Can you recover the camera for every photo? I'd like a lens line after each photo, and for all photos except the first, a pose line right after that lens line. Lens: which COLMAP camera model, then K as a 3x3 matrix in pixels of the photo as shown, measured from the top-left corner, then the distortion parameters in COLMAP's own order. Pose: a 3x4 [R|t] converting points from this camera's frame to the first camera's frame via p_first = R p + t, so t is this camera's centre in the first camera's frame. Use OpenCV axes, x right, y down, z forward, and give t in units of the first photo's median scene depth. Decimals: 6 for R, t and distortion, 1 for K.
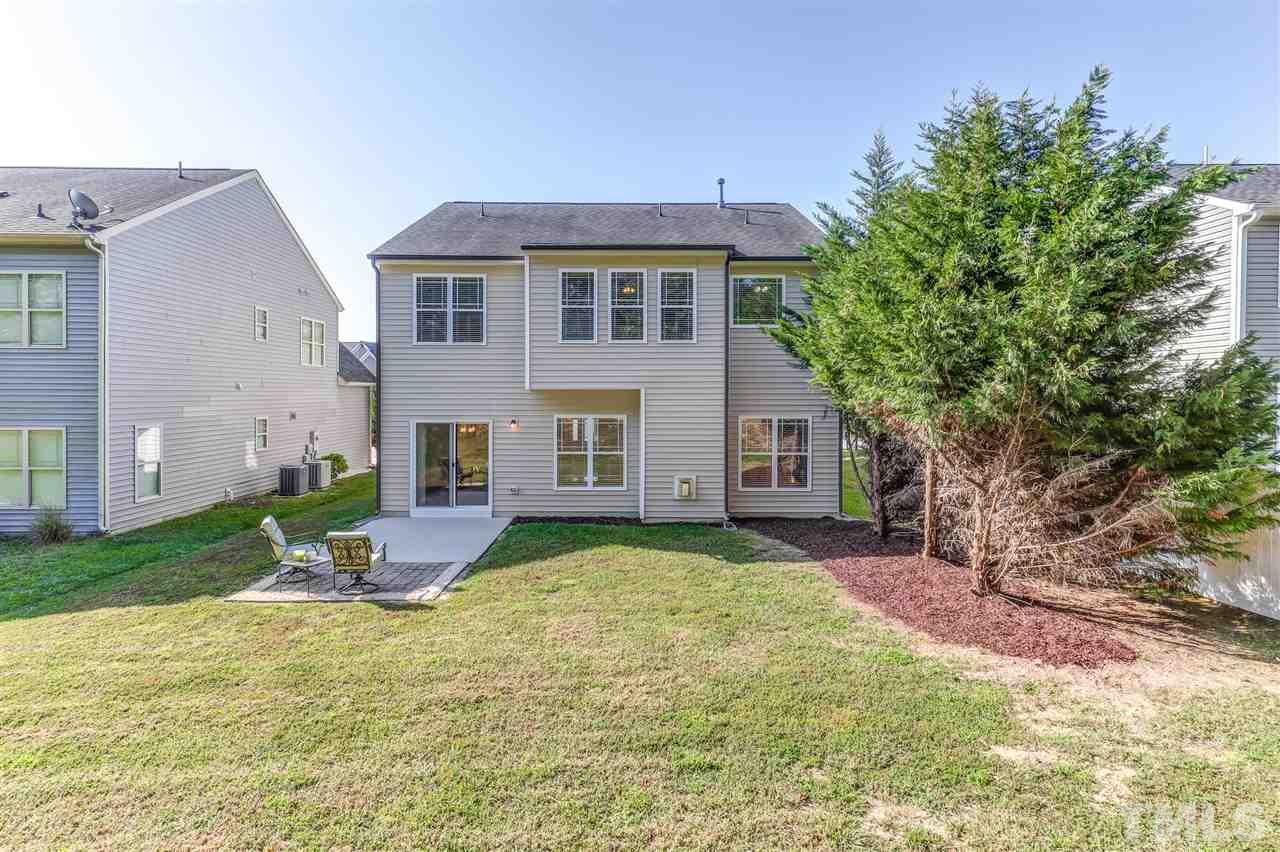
lens RADIAL K [[650.0, 0, 642.2], [0, 650.0, 408.8], [0, 0, 1]] dist [0.001327, -0.001159]
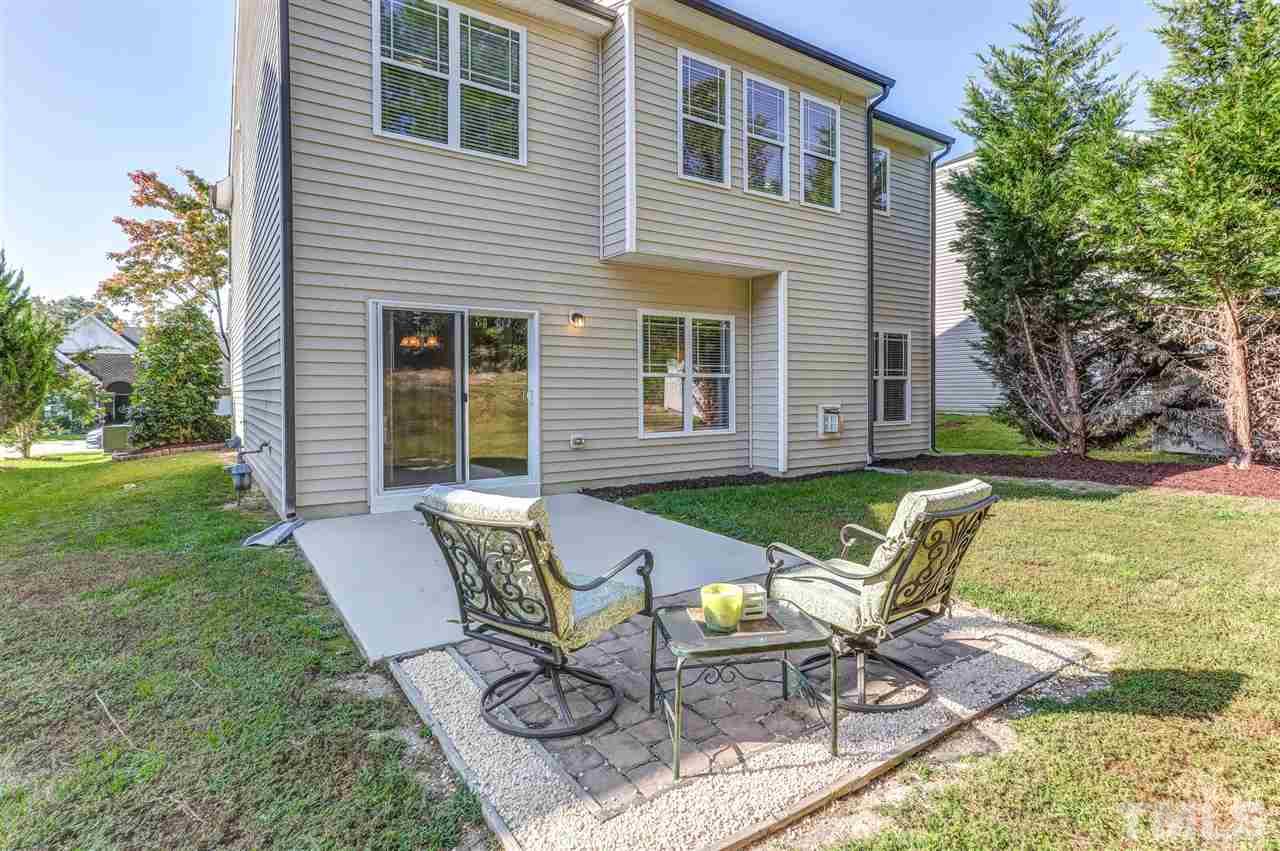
lens RADIAL K [[650.0, 0, 642.2], [0, 650.0, 408.3], [0, 0, 1]] dist [0.001327, -0.001159]
pose [[0.819466, -0.020662, 0.572755, -0.468961], [0.010944, 0.999732, 0.020407, 0.086517], [-0.573023, -0.010455, 0.819472, 0.523687]]
